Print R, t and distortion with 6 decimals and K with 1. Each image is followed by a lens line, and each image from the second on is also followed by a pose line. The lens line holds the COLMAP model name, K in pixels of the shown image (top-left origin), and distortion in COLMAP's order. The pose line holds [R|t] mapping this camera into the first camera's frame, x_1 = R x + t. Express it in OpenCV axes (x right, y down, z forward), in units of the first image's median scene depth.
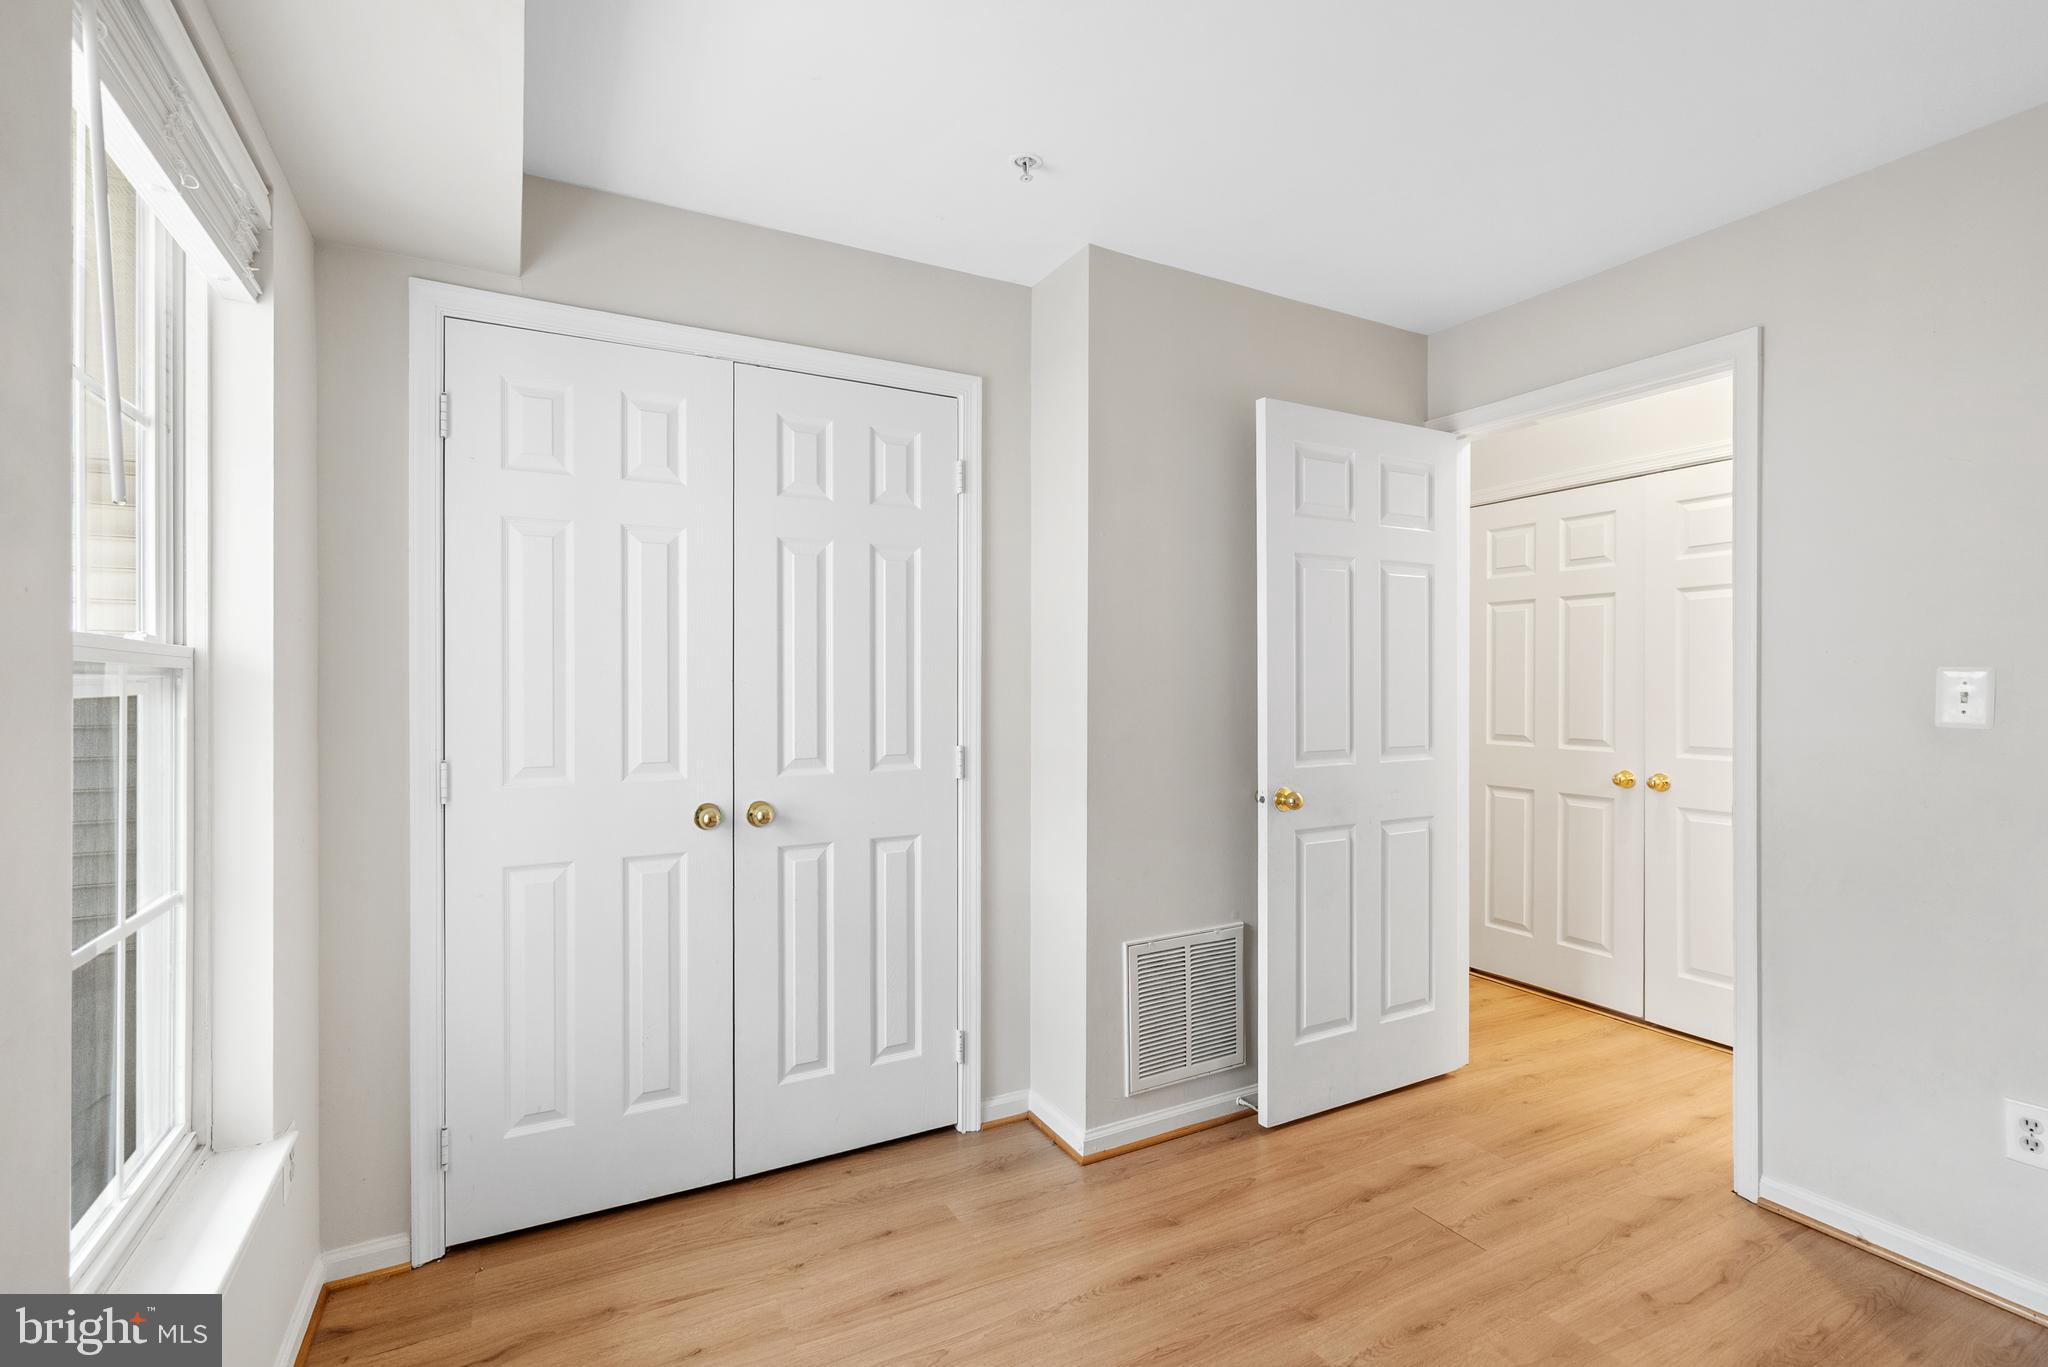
lens RADIAL K [[949.7, 0, 1024.0], [0, 949.7, 683.5], [0, 0, 1]] dist [0.001762, 0.000730]
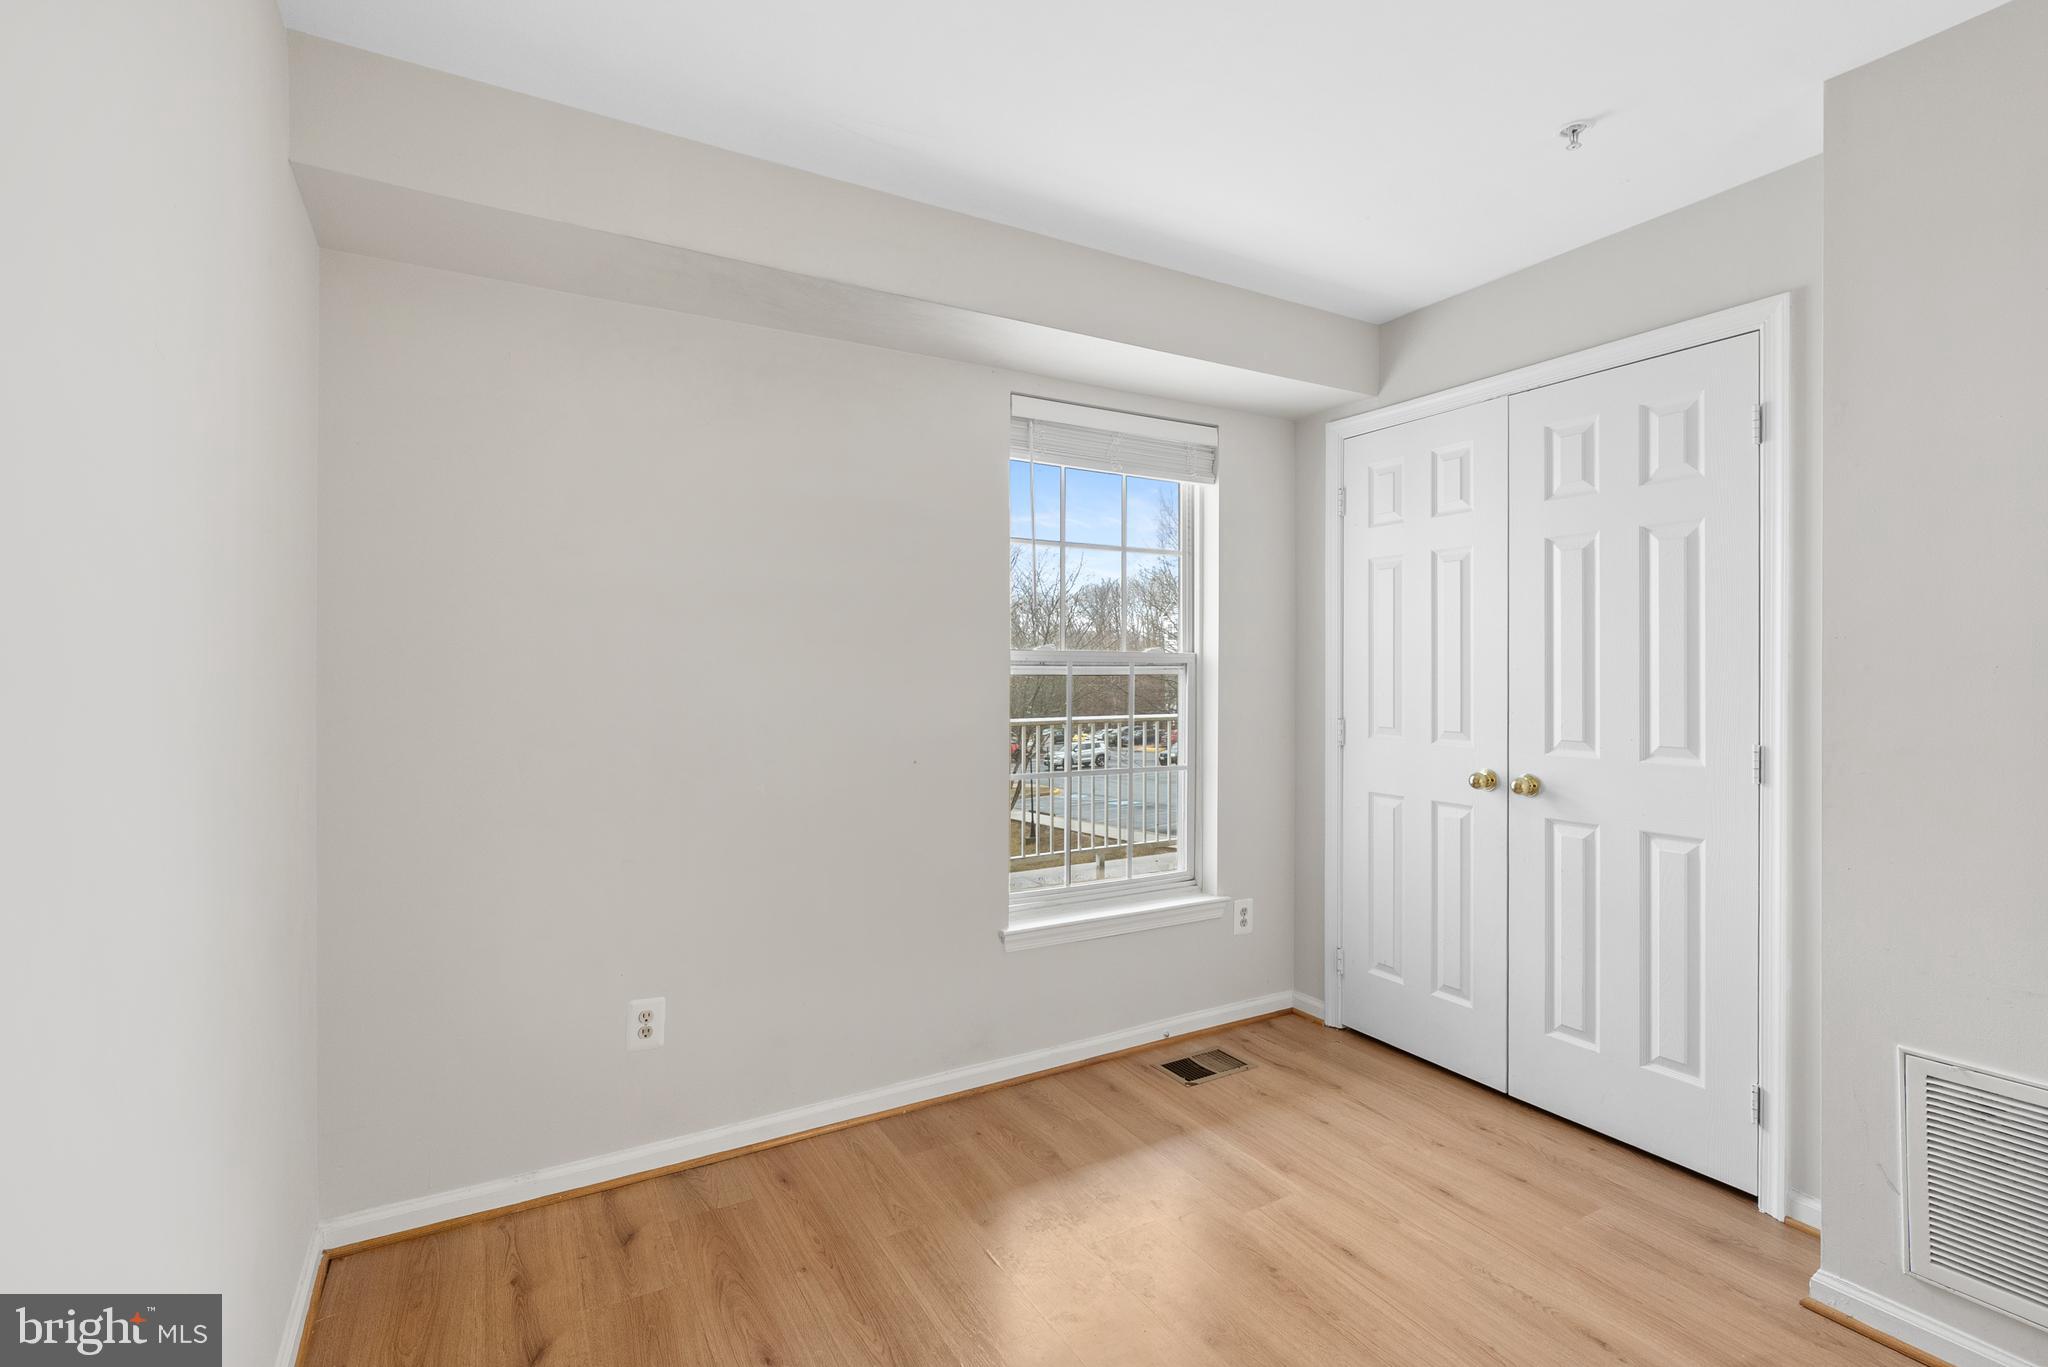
lens RADIAL K [[937.4, 0, 1036.2], [0, 937.4, 673.7], [0, 0, 1]] dist [0.001321, 0.000675]
pose [[0.031217, -0.002566, -0.999509, 0.859757], [-0.007474, 0.999968, -0.002801, 0.012113], [0.999485, 0.007558, 0.031196, 0.394241]]
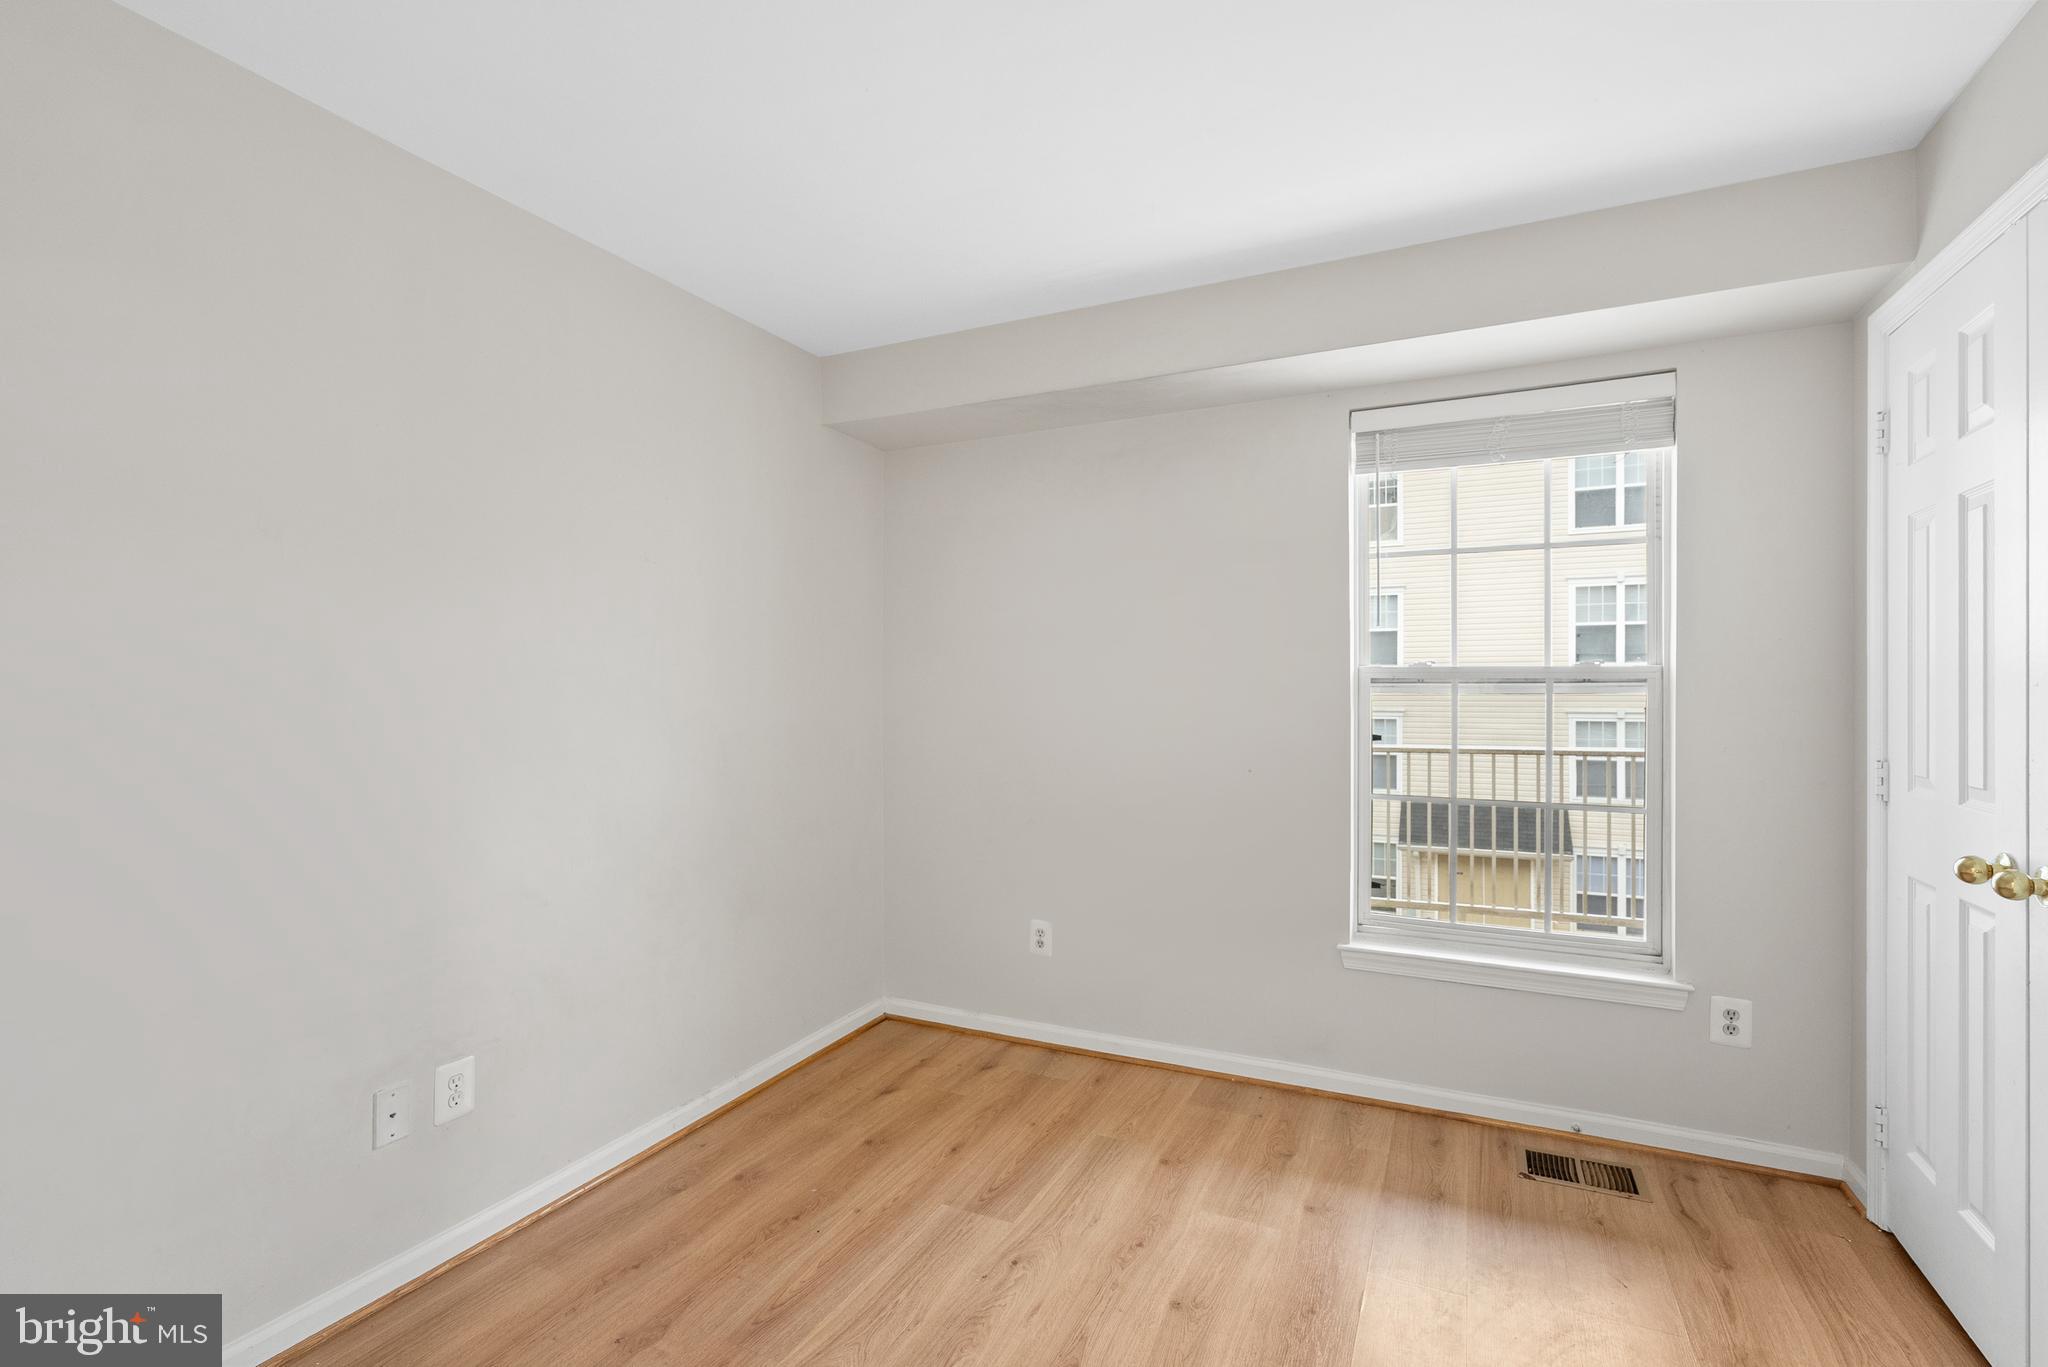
lens RADIAL K [[933.3, 0, 1027.4], [0, 933.3, 687.5], [0, 0, 1]] dist [-0.000294, 0.001038]
pose [[-0.805420, -0.007096, -0.592662, 0.698473], [-0.009079, 0.999959, 0.000366, 0.007413], [0.592635, 0.005676, -0.805451, 1.150374]]
